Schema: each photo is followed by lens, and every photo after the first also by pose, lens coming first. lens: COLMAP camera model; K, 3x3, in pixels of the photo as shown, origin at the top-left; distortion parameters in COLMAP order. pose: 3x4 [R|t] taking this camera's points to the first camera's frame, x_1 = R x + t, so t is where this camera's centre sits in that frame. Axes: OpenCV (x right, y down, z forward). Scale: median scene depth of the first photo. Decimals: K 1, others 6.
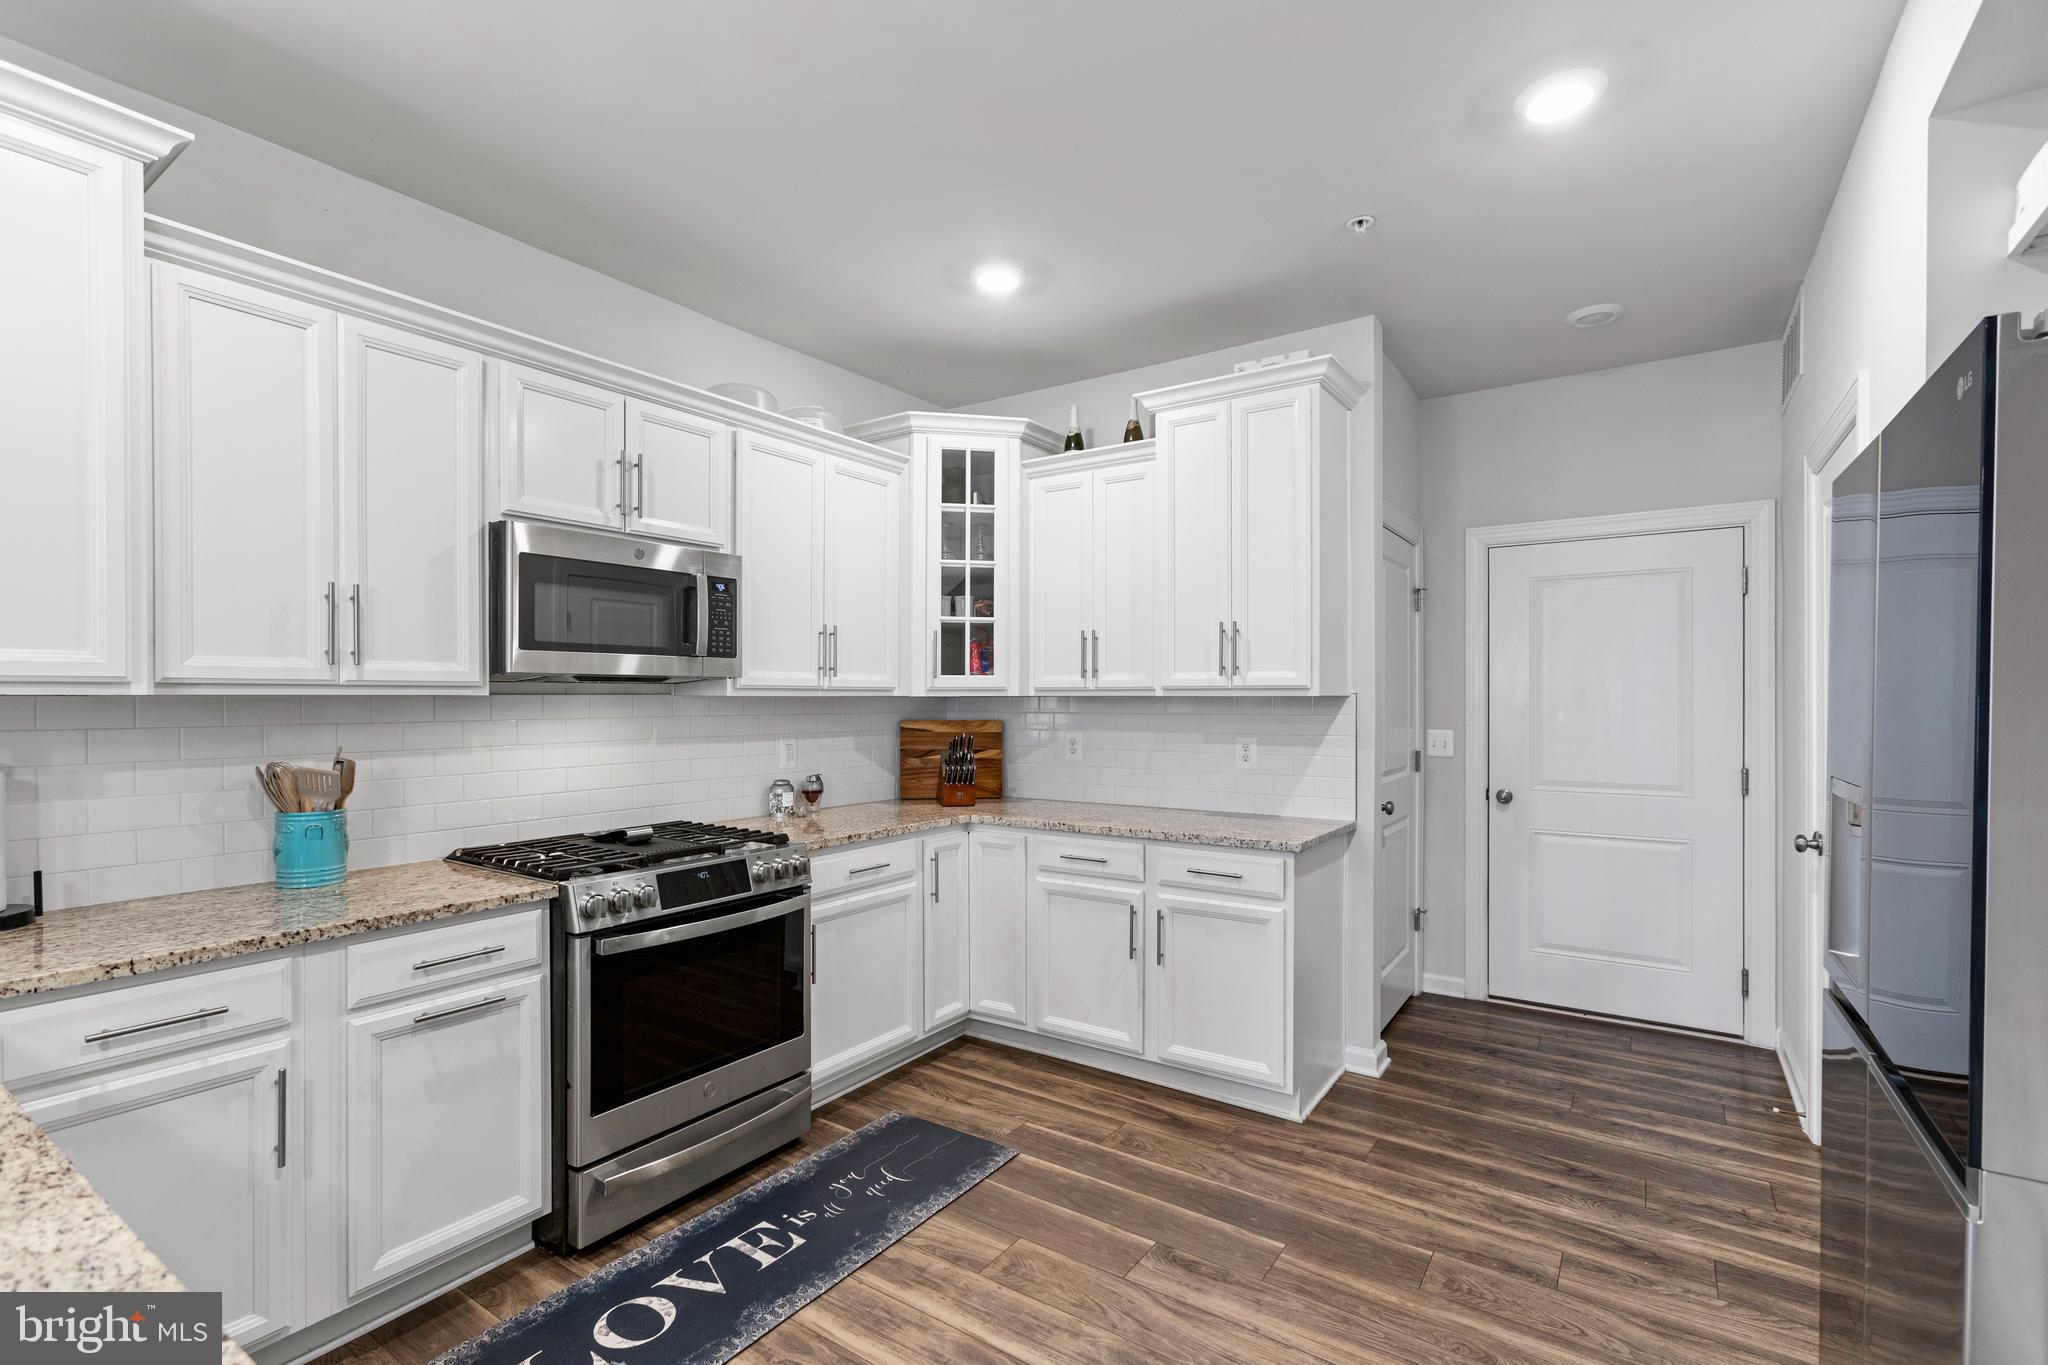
lens RADIAL K [[932.7, 0, 1010.4], [0, 932.7, 707.6], [0, 0, 1]] dist [-0.003907, 0.003150]
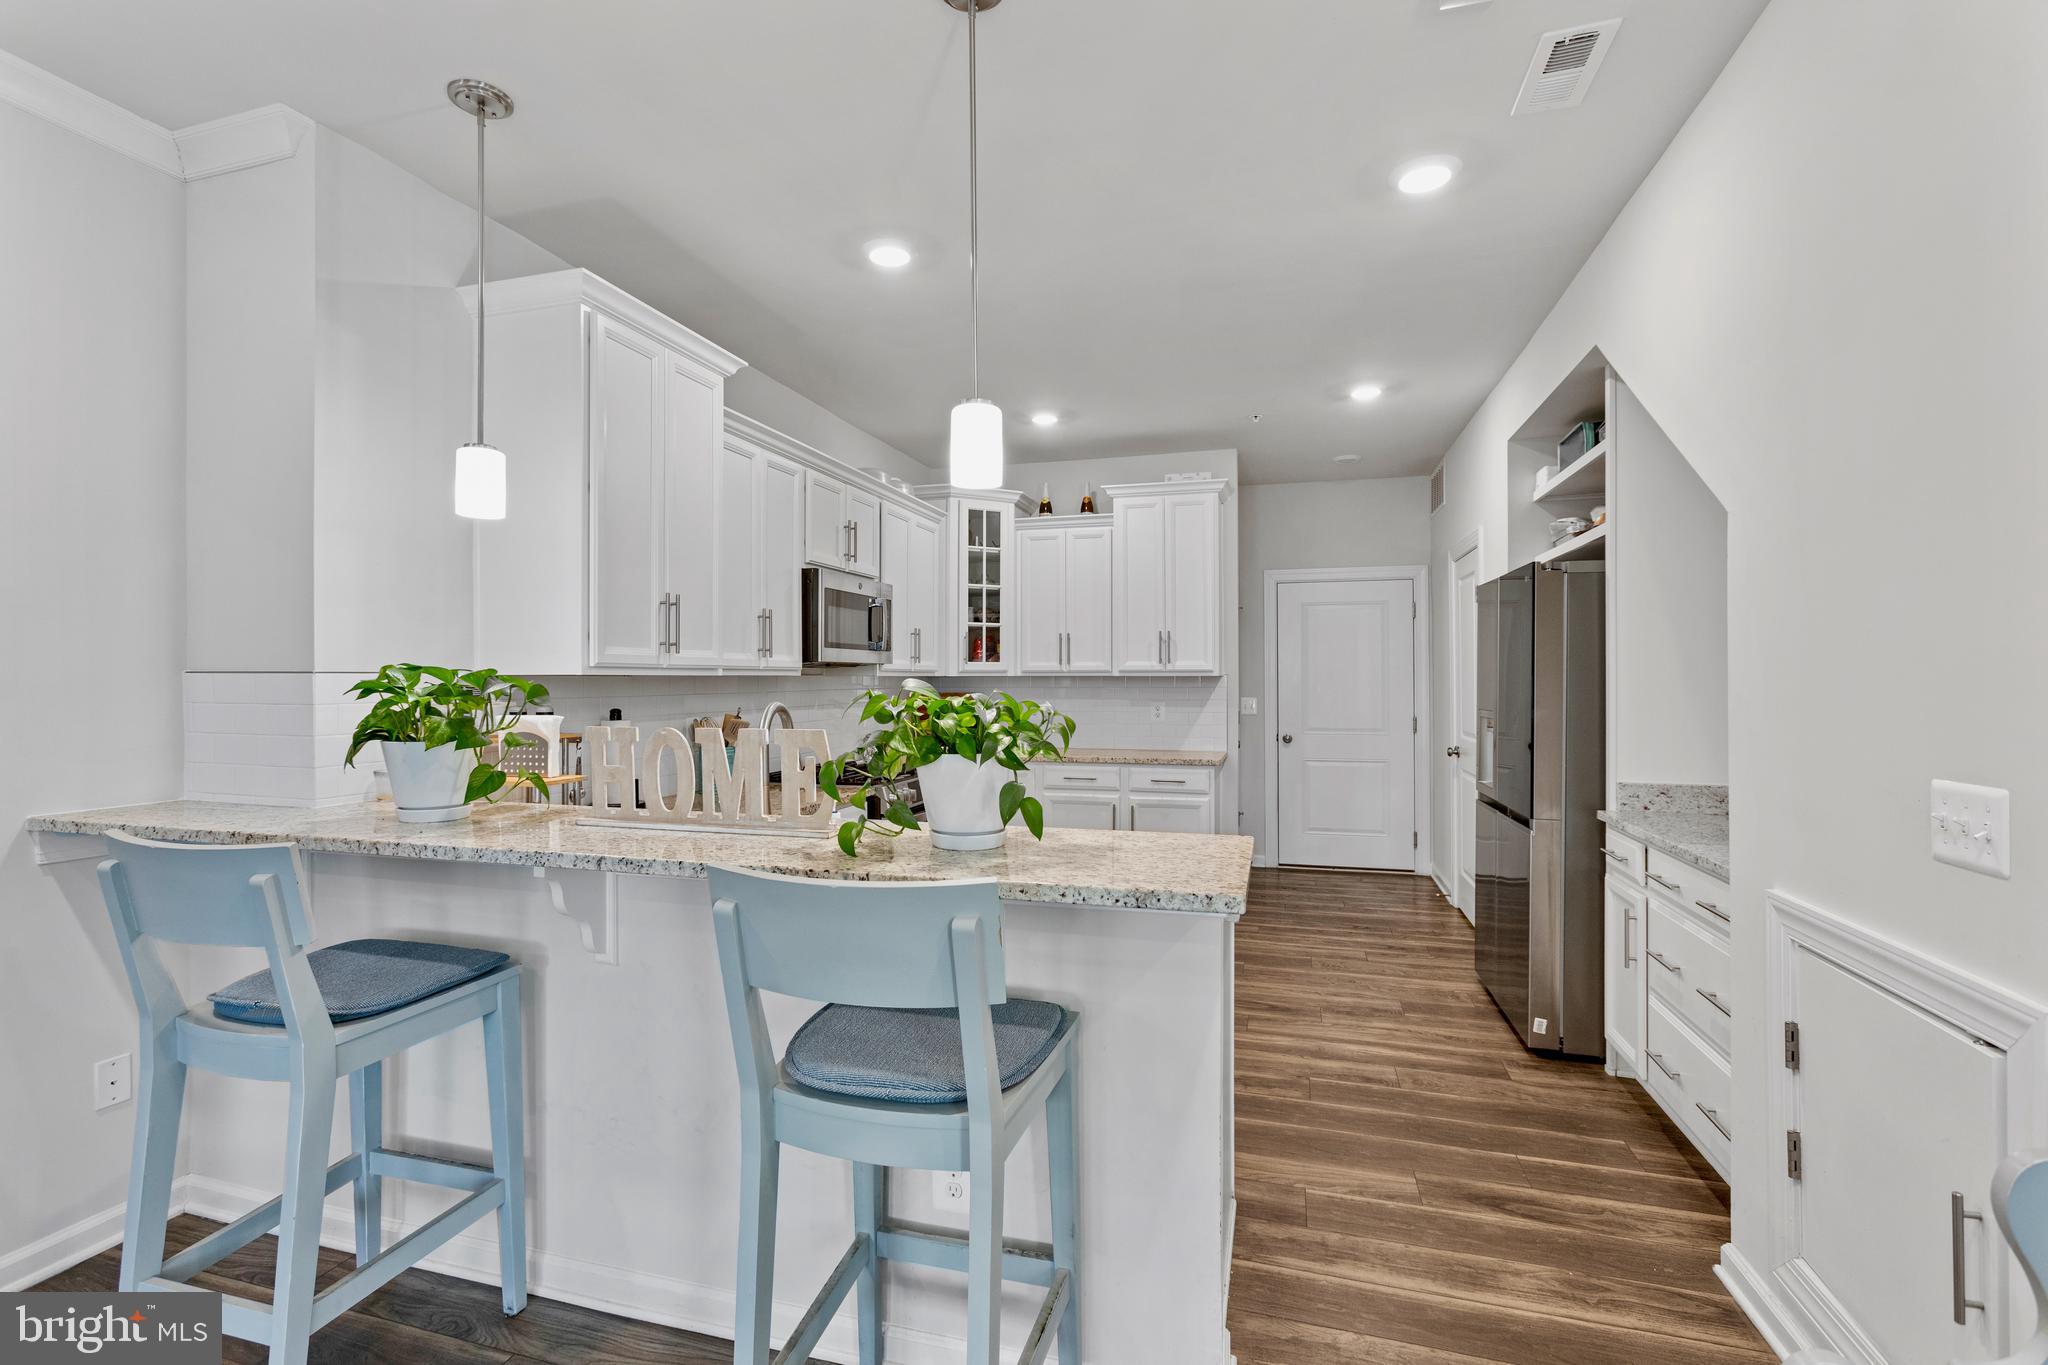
lens RADIAL K [[932.7, 0, 1015.2], [0, 932.7, 679.1], [0, 0, 1]] dist [-0.003907, 0.003150]
pose [[0.948638, -0.001704, 0.316359, -0.543392], [0.004905, 0.999945, -0.009320, 0.007328], [-0.316326, 0.010393, 0.948594, -0.484934]]
